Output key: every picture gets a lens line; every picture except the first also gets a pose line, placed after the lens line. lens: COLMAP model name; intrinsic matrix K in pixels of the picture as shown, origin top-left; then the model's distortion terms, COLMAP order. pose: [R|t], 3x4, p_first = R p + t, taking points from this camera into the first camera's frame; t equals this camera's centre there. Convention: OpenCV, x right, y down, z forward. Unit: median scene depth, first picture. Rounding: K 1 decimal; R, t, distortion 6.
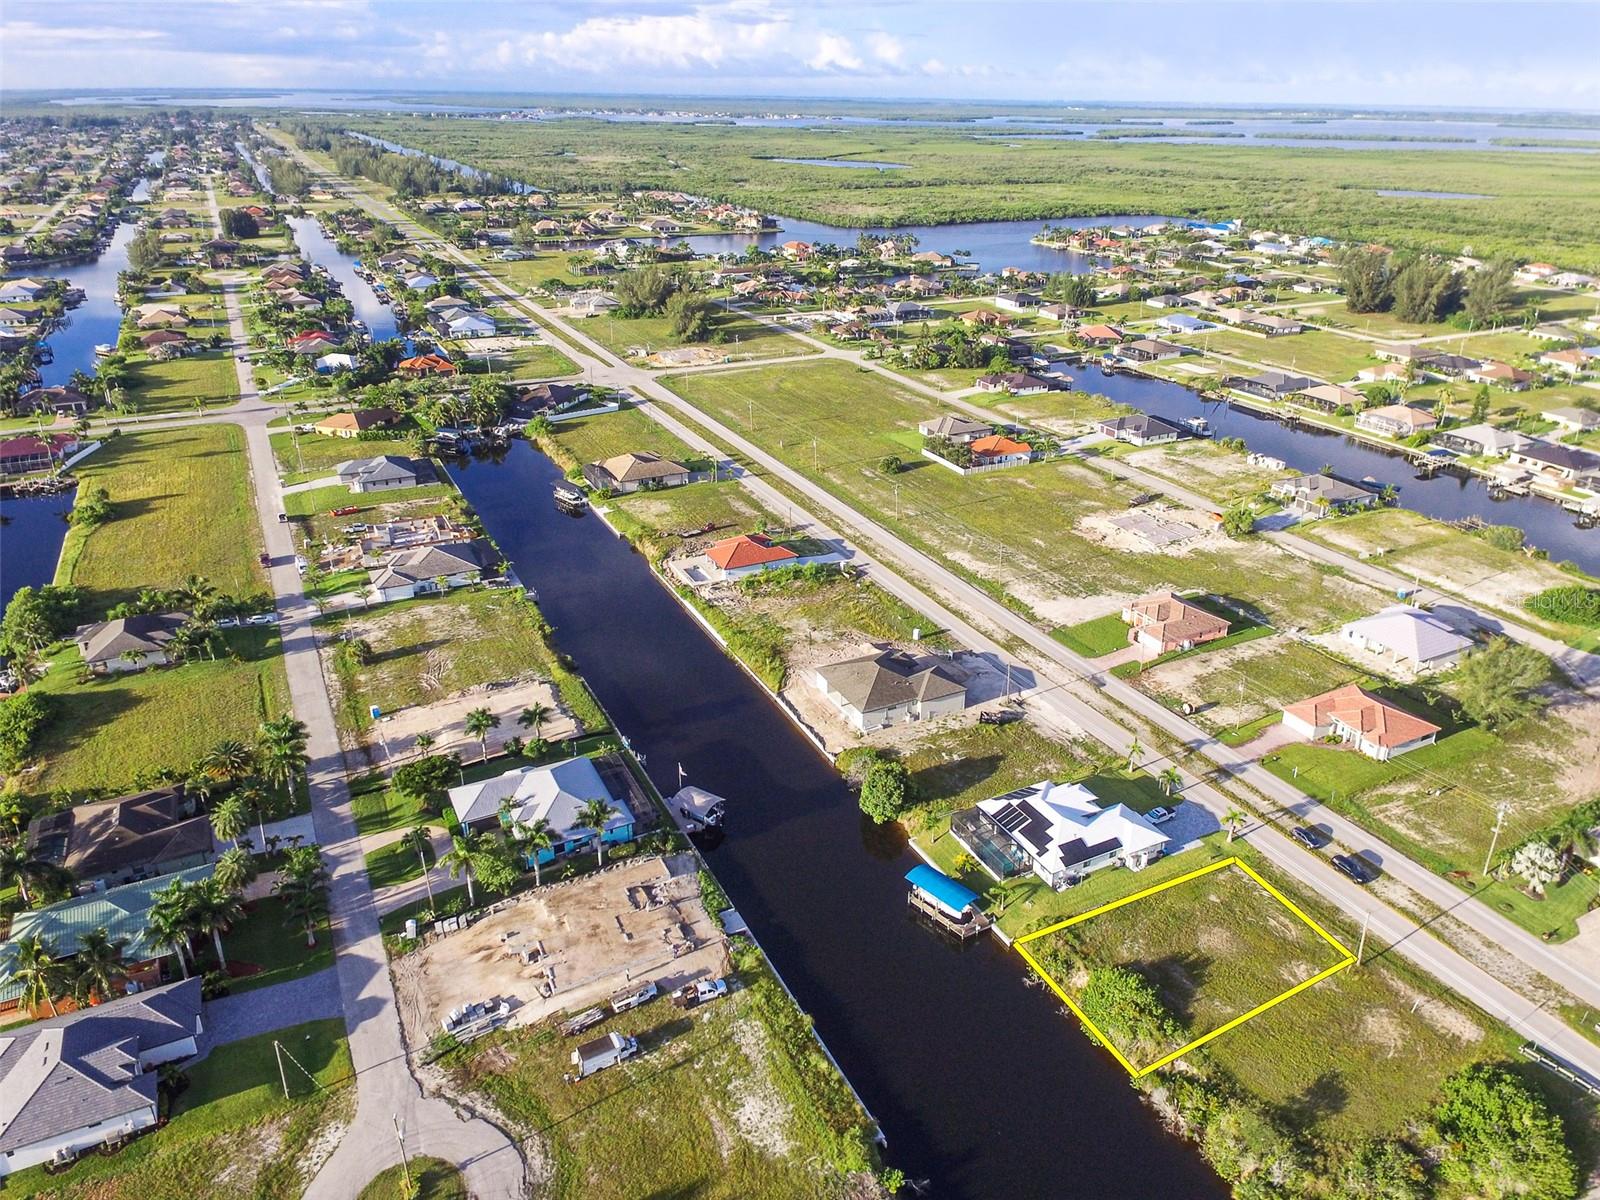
lens RADIAL K [[1109.7, 0, 866.2], [0, 1109.7, 604.3], [0, 0, 1]] dist [0.046412, -0.058575]
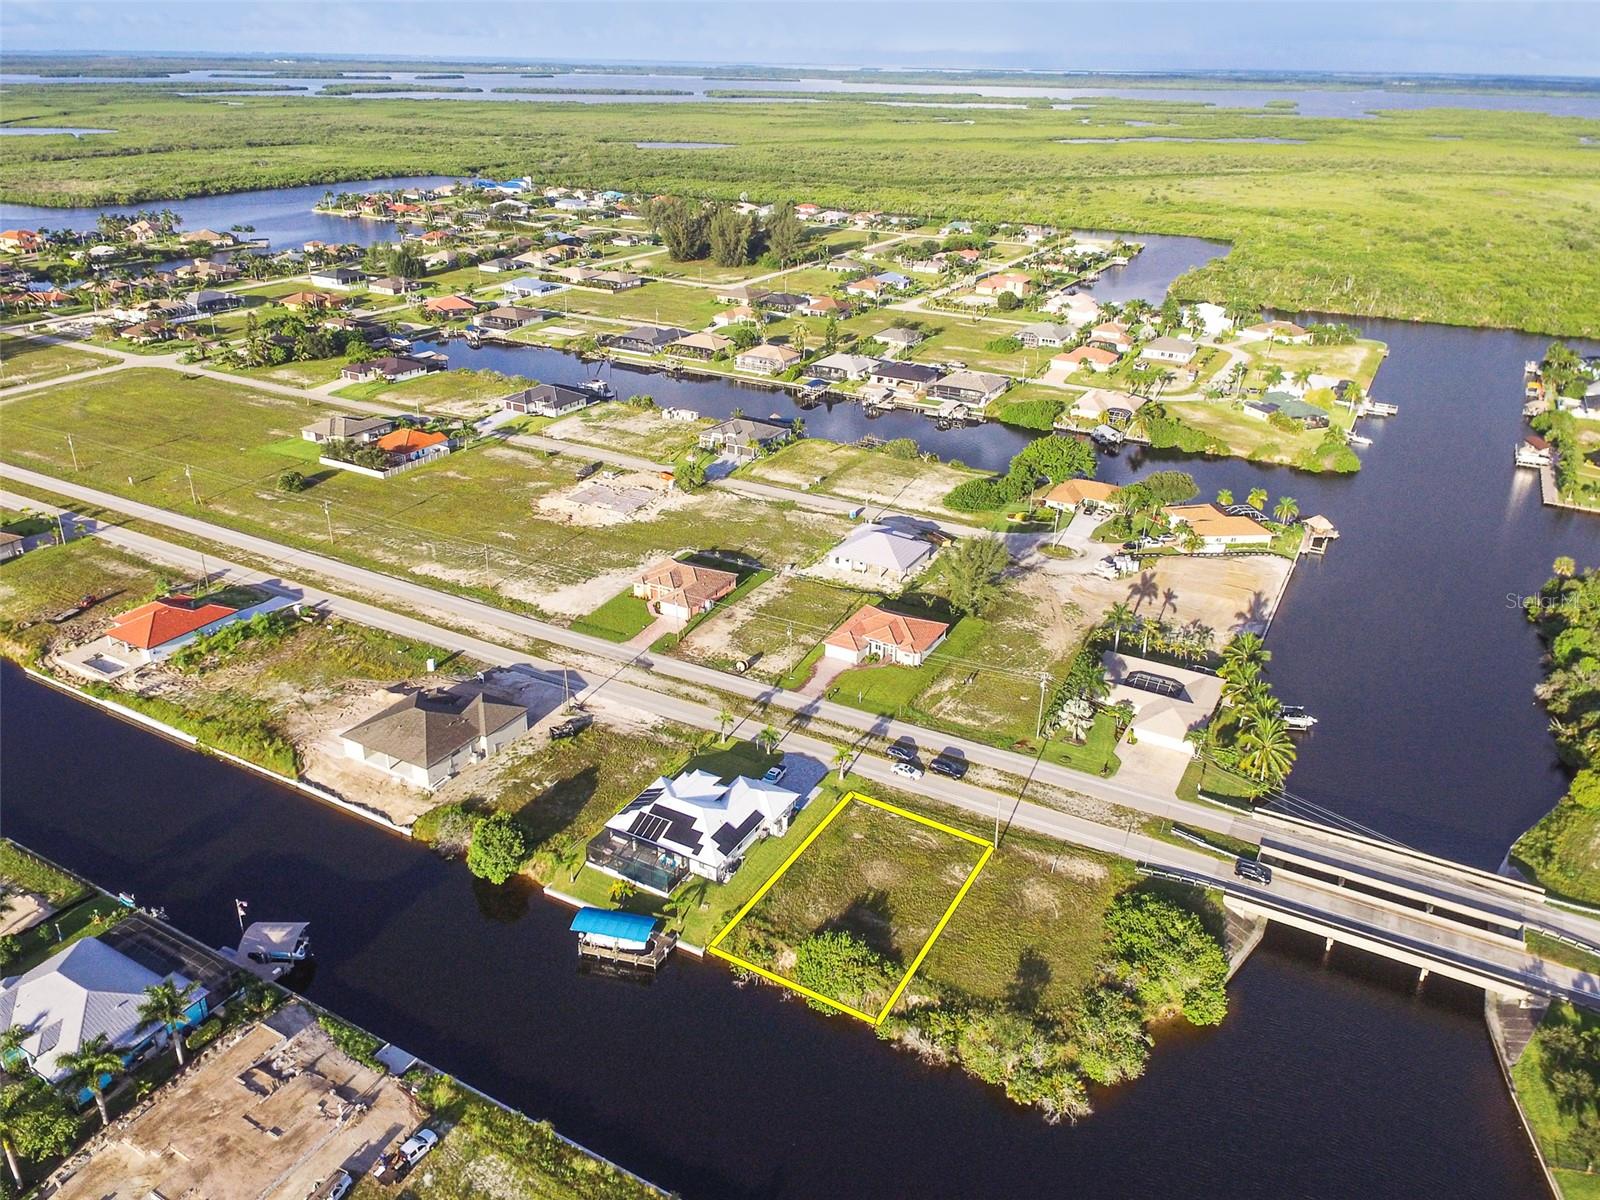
lens RADIAL K [[1139.3, 0, 814.2], [0, 1139.3, 585.3], [0, 0, 1]] dist [0.045495, -0.059329]
pose [[0.841128, -0.224134, 0.492207, -0.108211], [0.219073, 0.973278, 0.068826, -0.025089], [-0.494480, 0.049937, 0.867753, 0.050554]]
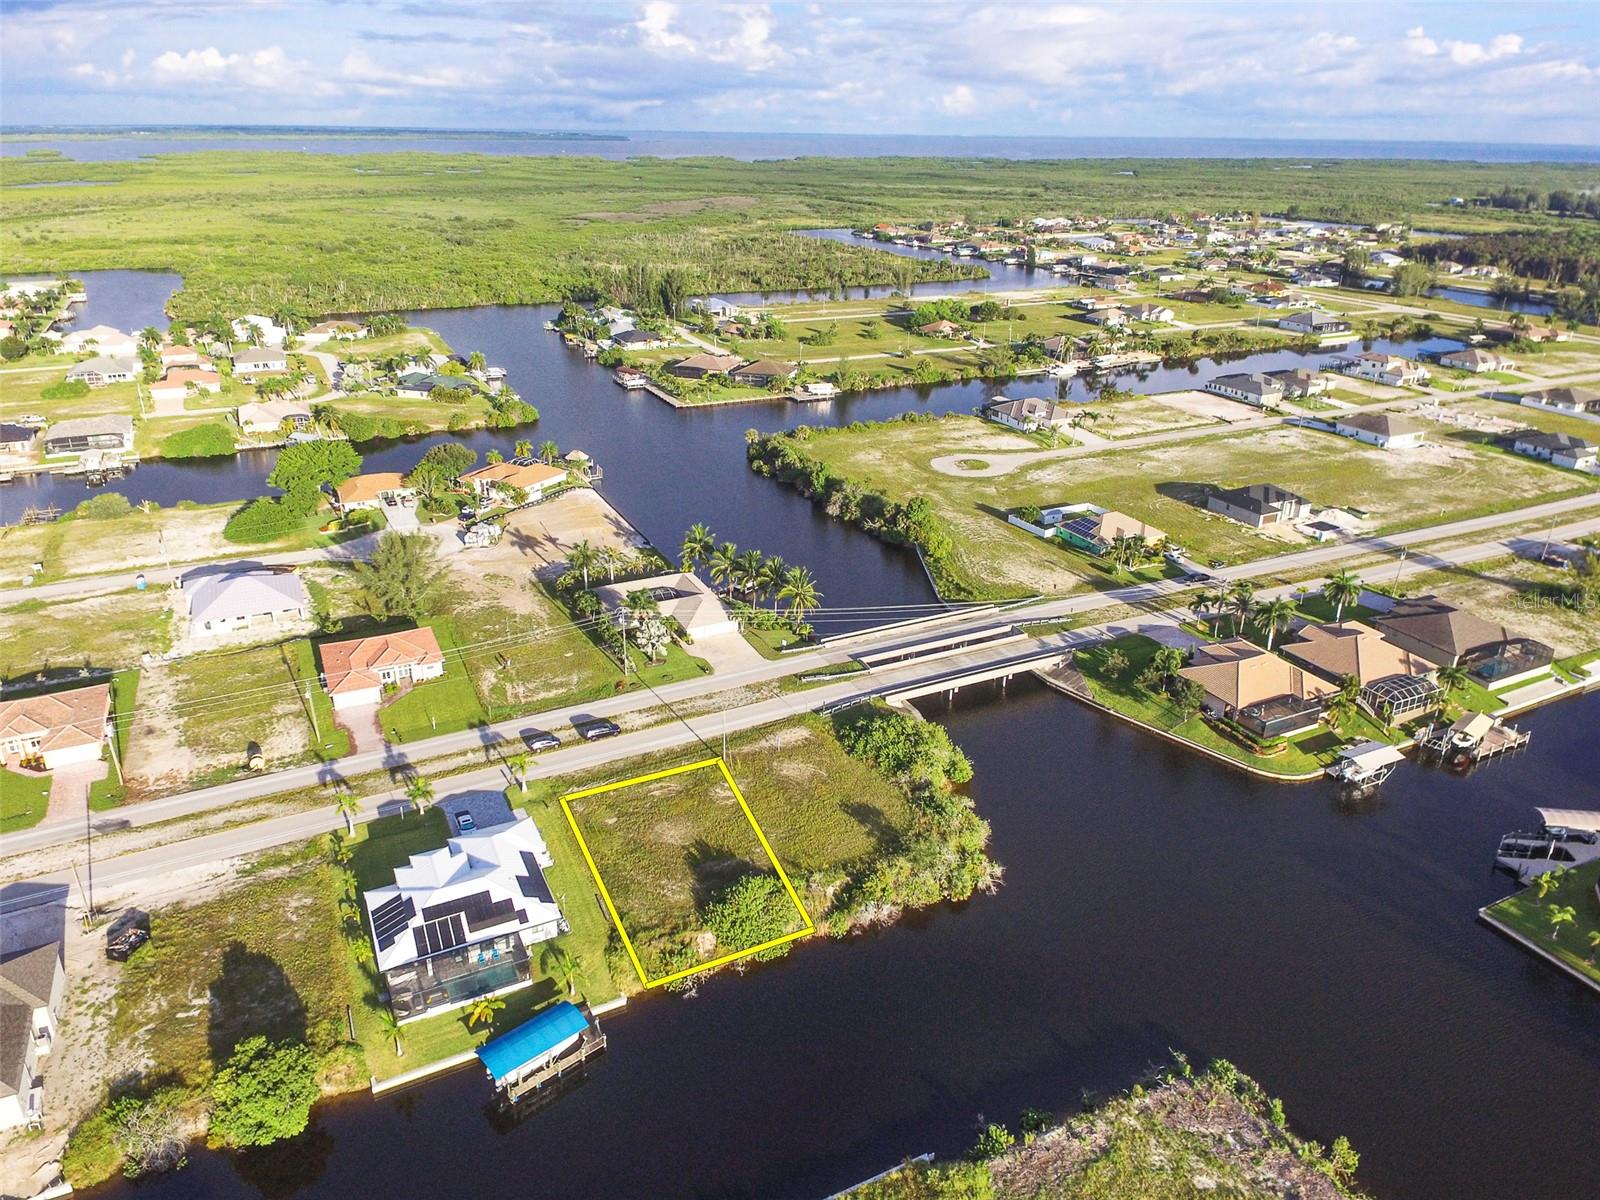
lens RADIAL K [[1045.0, 0, 815.7], [0, 1045.0, 626.9], [0, 0, 1]] dist [0.045677, -0.055717]
pose [[0.036412, -0.438642, 0.897924, -0.227642], [0.402746, 0.828761, 0.388524, -0.081969], [-0.914587, 0.347488, 0.206838, 0.340765]]
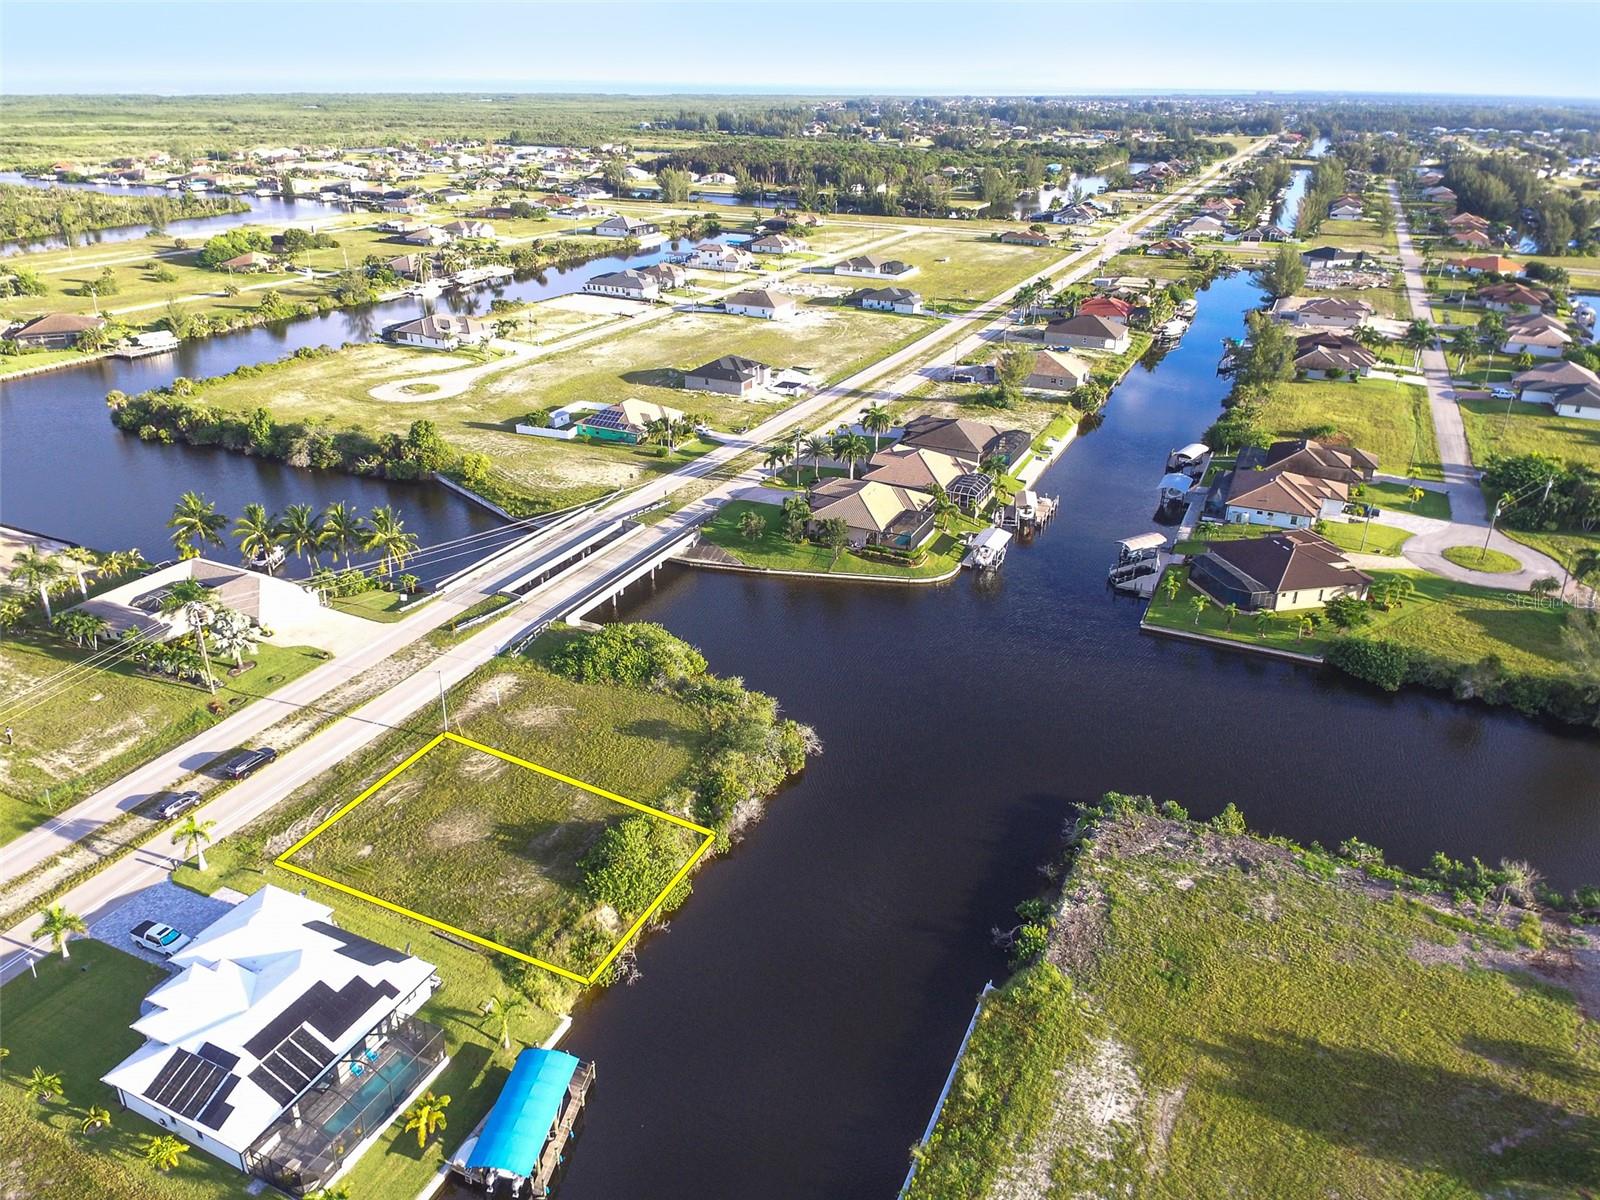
lens RADIAL K [[1068.6, 0, 800.7], [0, 1068.6, 596.8], [0, 0, 1]] dist [0.047765, -0.057744]
pose [[-0.586768, -0.372622, 0.718927, -0.154977], [0.313320, 0.714202, 0.625896, -0.105562], [-0.746682, 0.592510, -0.302321, 0.511612]]
